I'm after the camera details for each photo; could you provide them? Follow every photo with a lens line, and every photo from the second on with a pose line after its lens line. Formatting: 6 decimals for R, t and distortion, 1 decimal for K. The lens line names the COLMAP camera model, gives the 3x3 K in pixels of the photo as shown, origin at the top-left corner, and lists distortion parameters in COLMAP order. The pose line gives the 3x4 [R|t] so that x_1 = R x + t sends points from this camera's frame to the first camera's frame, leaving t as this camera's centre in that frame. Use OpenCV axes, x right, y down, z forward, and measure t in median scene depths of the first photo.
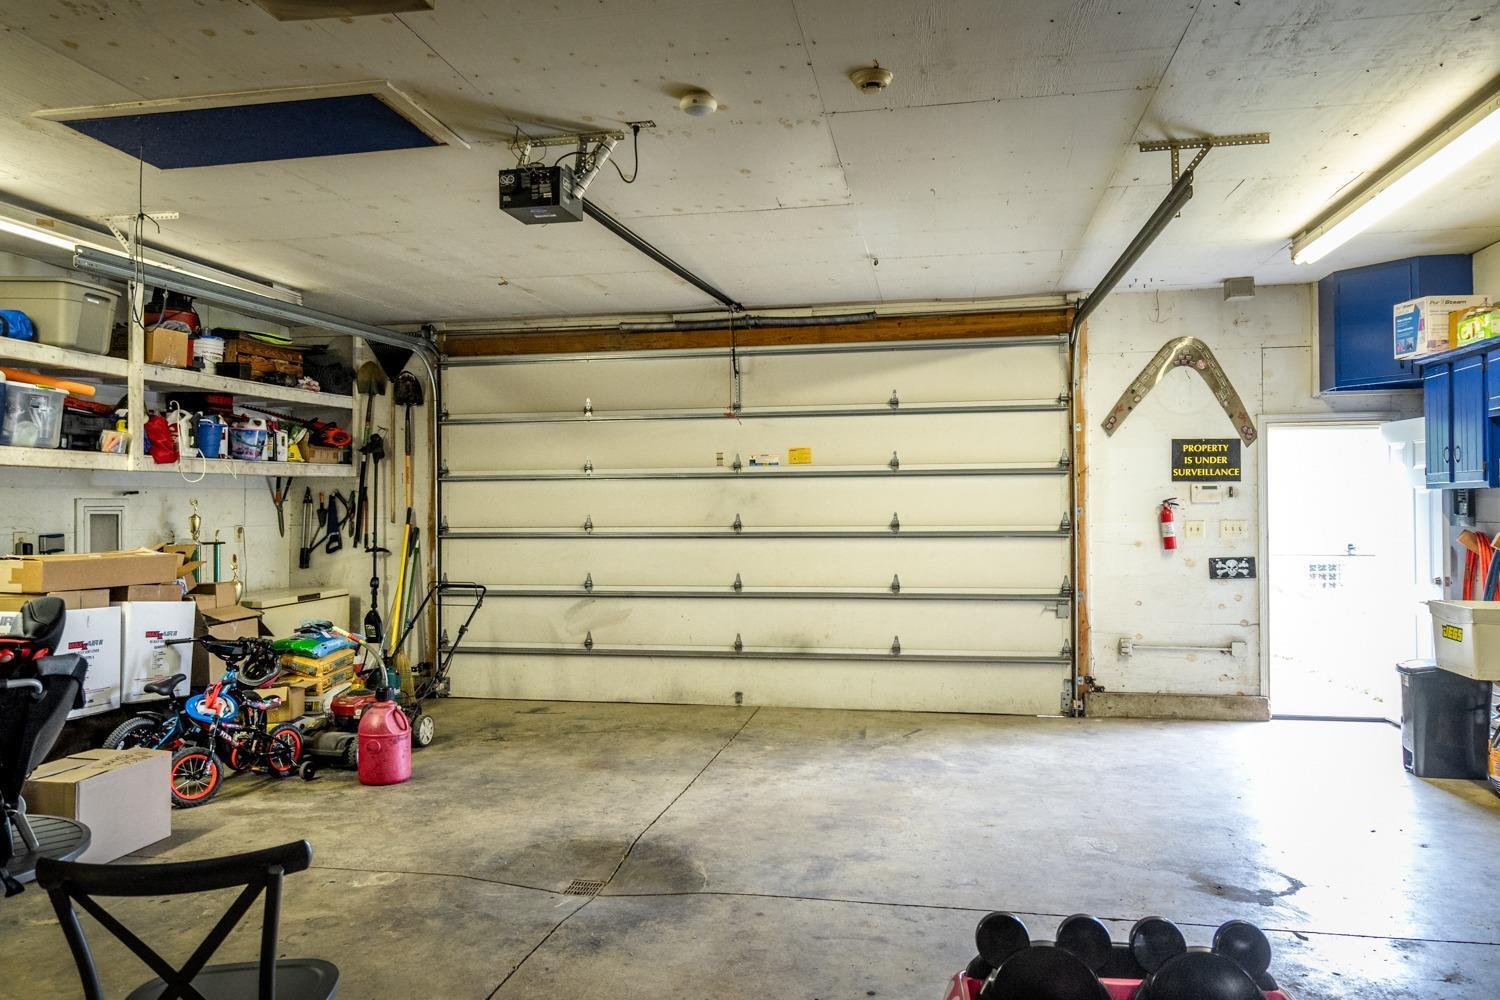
lens RADIAL K [[1031.6, 0, 751.1], [0, 1031.6, 499.8], [0, 0, 1]] dist [0.006415, 0.000769]
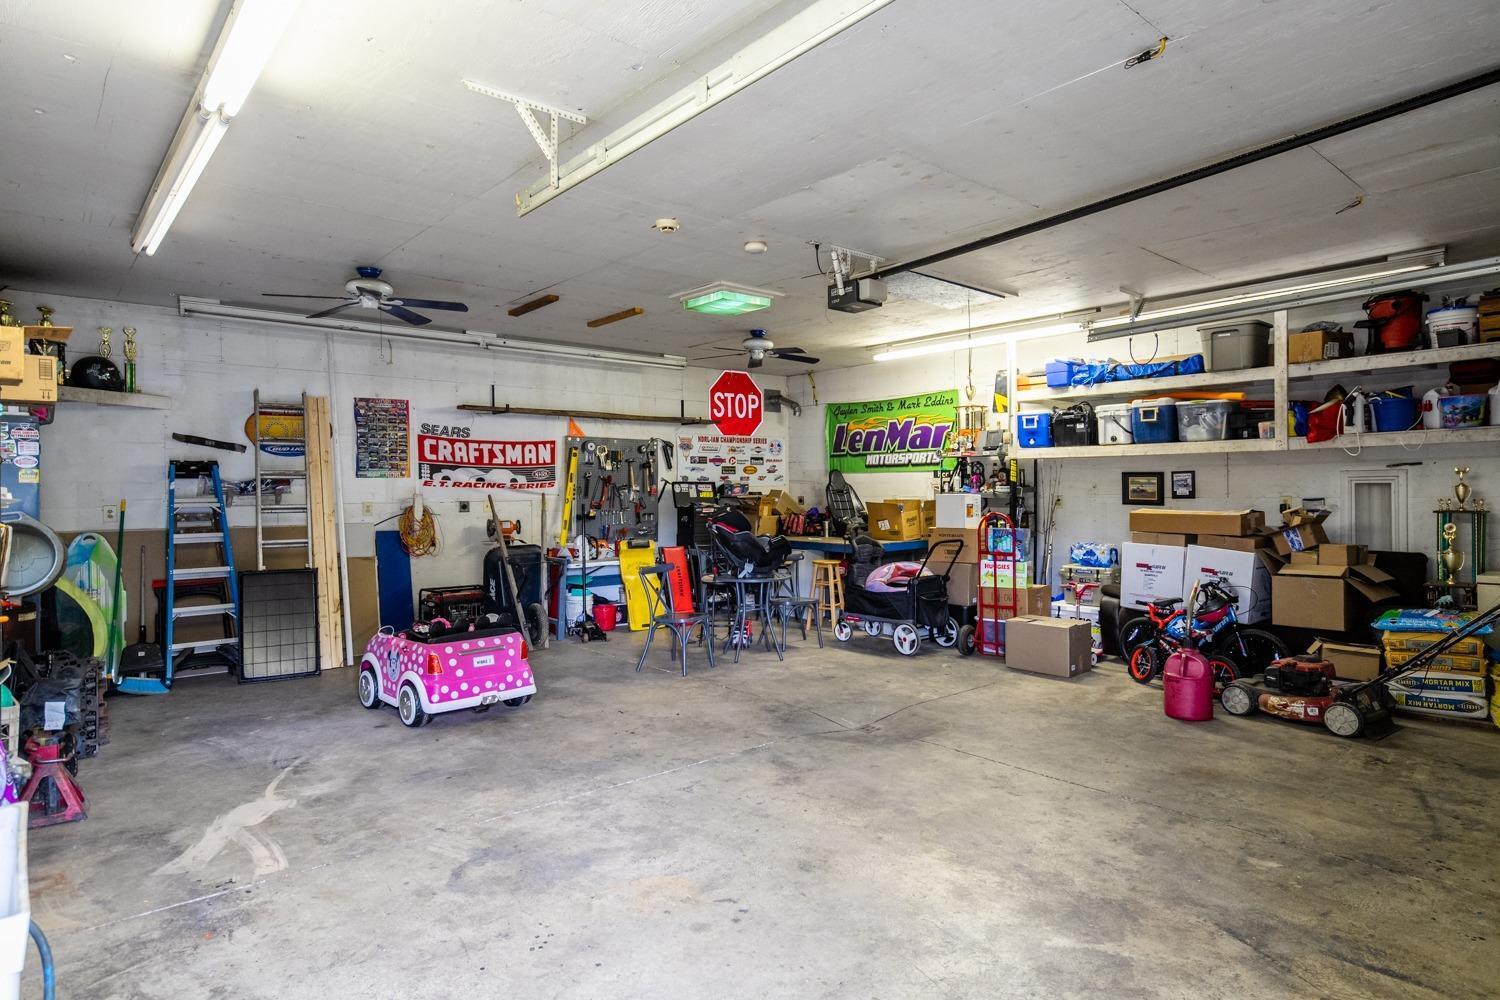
lens RADIAL K [[842.7, 0, 751.7], [0, 842.7, 498.0], [0, 0, 1]] dist [-0.001434, -0.000121]
pose [[-0.624180, 0.021796, -0.780976, 0.806600], [0.022484, 0.999698, 0.009930, 0.008035], [0.780957, -0.011362, -0.624482, 1.433568]]
